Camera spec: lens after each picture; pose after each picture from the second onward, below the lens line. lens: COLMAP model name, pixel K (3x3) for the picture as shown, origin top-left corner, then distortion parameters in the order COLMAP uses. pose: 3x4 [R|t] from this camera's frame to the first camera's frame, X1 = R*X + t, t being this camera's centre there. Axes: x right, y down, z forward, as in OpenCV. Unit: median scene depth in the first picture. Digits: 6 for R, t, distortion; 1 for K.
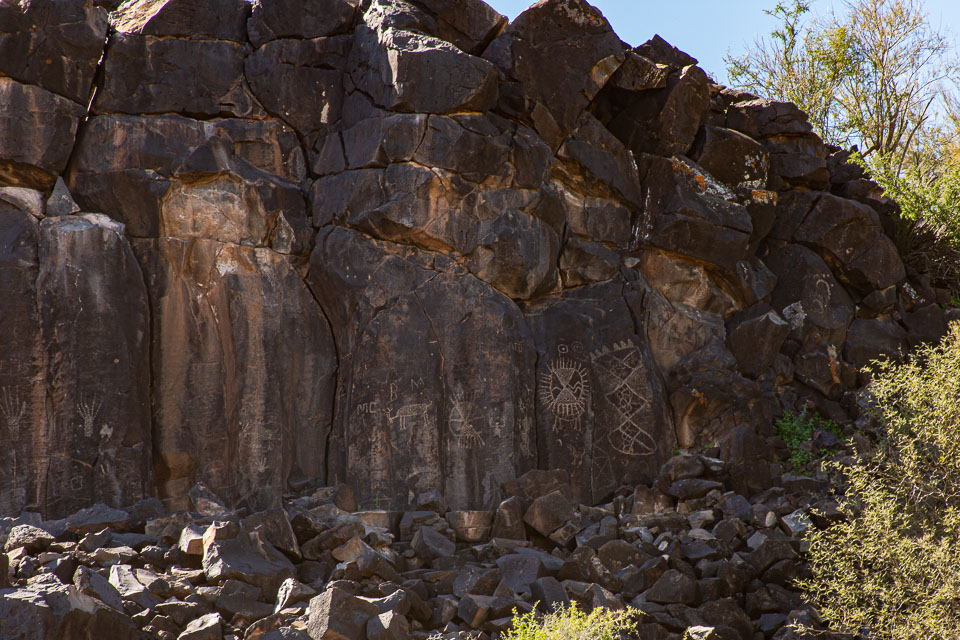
lens RADIAL K [[4589.8, 0, 483.1], [0, 4589.8, 322.8], [0, 0, 1]] dist [0.490431, 0.000000]
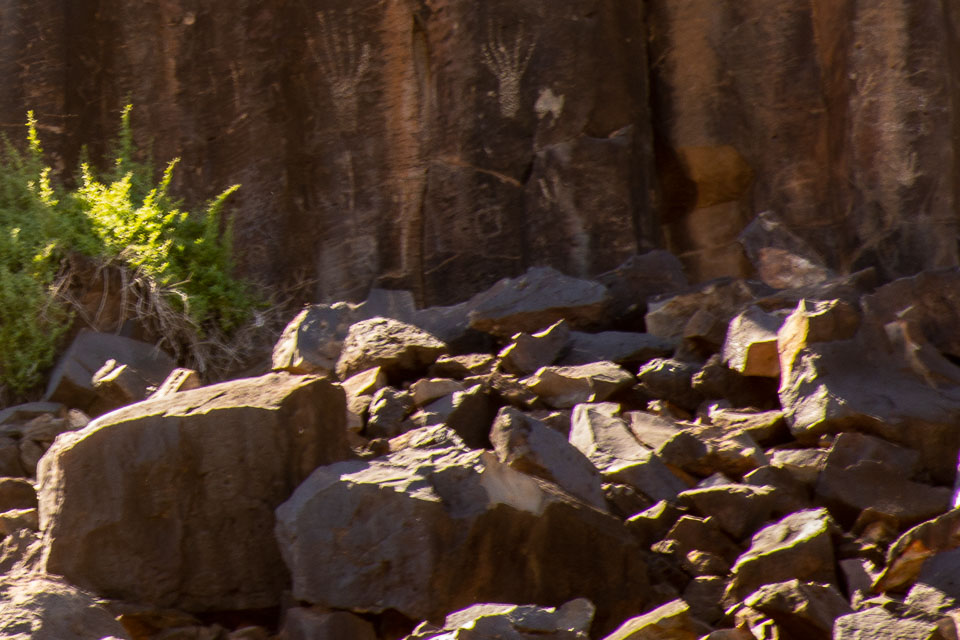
lens RADIAL K [[4589.8, 0, 476.5], [0, 4589.8, 321.3], [0, 0, 1]] dist [0.490431, 0.000000]
pose [[0.997579, -0.031697, -0.061895, -0.062244], [0.036975, 0.995602, 0.086077, 0.005942], [0.058894, -0.088157, 0.994364, 0.557362]]
